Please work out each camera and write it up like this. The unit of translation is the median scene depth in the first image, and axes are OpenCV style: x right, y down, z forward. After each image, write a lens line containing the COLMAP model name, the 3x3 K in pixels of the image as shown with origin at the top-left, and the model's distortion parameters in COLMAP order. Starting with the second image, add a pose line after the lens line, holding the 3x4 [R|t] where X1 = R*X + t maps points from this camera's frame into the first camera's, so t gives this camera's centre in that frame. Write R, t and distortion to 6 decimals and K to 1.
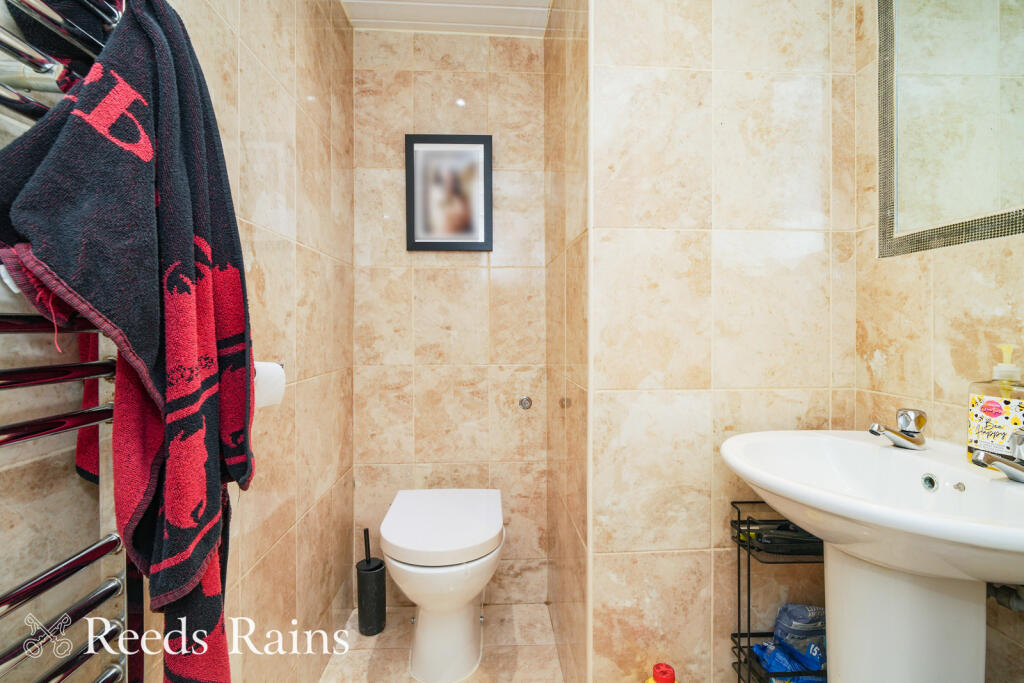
lens RADIAL K [[478.9, 0, 515.8], [0, 478.9, 326.1], [0, 0, 1]] dist [0.002602, -0.006531]
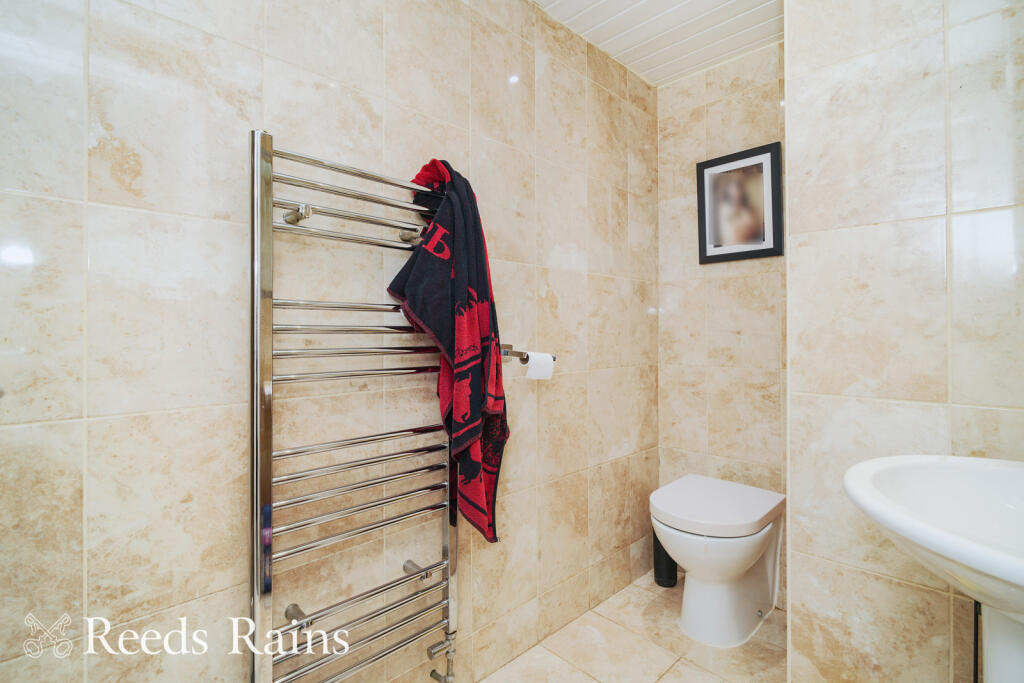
lens RADIAL K [[478.9, 0, 515.8], [0, 478.9, 326.1], [0, 0, 1]] dist [0.002602, -0.006531]
pose [[0.666933, -0.012662, -0.745010, 0.405974], [0.002719, 0.999890, -0.014560, 0.004127], [0.745113, 0.007685, 0.666894, -0.100916]]
